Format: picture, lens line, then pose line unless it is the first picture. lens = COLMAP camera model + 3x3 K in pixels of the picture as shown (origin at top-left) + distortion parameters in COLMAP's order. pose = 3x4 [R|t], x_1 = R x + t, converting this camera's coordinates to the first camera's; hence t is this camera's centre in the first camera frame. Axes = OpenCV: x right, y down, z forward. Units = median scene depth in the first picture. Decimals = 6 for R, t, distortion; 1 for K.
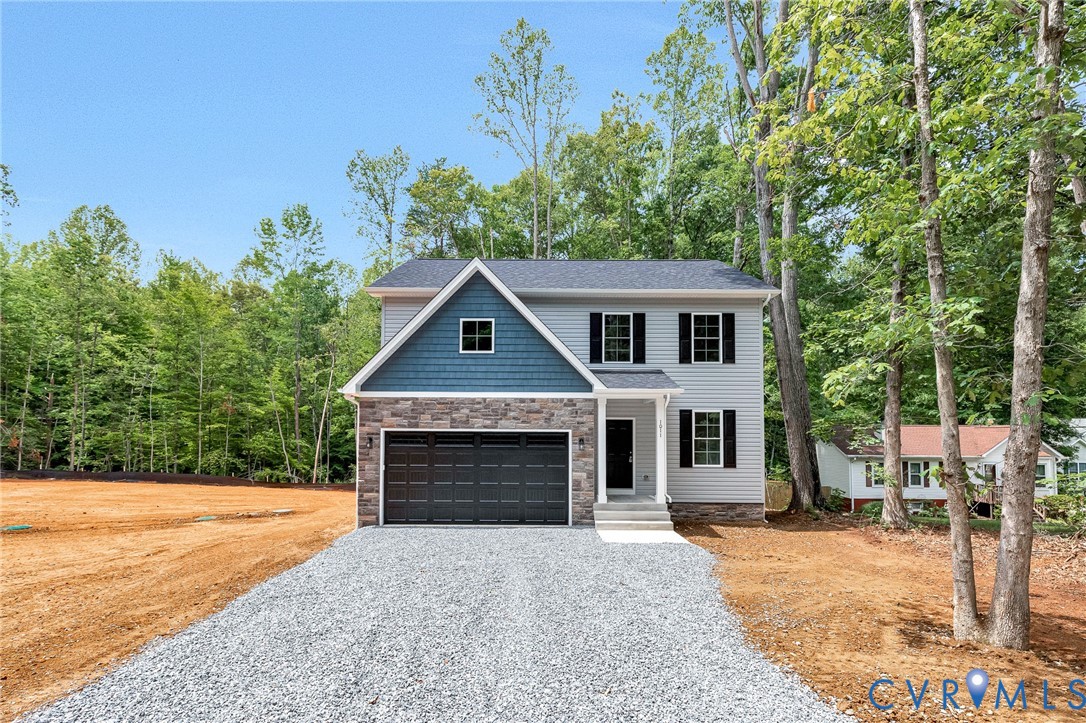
lens RADIAL K [[524.4, 0, 545.0], [0, 524.4, 363.4], [0, 0, 1]] dist [0.014713, -0.000520]
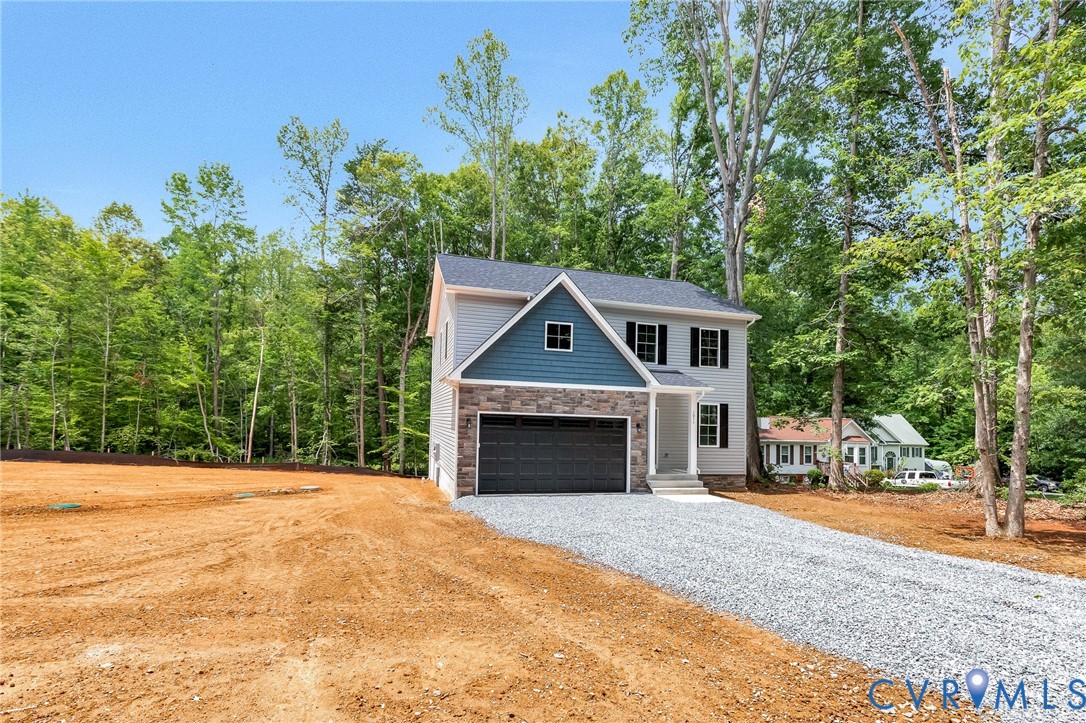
lens RADIAL K [[502.5, 0, 569.7], [0, 502.5, 343.5], [0, 0, 1]] dist [0.010334, -0.000121]
pose [[0.958182, 0.064158, 0.278873, -0.427070], [-0.061054, 0.997938, -0.019813, -0.015089], [-0.279569, 0.001958, 0.960124, -0.115333]]
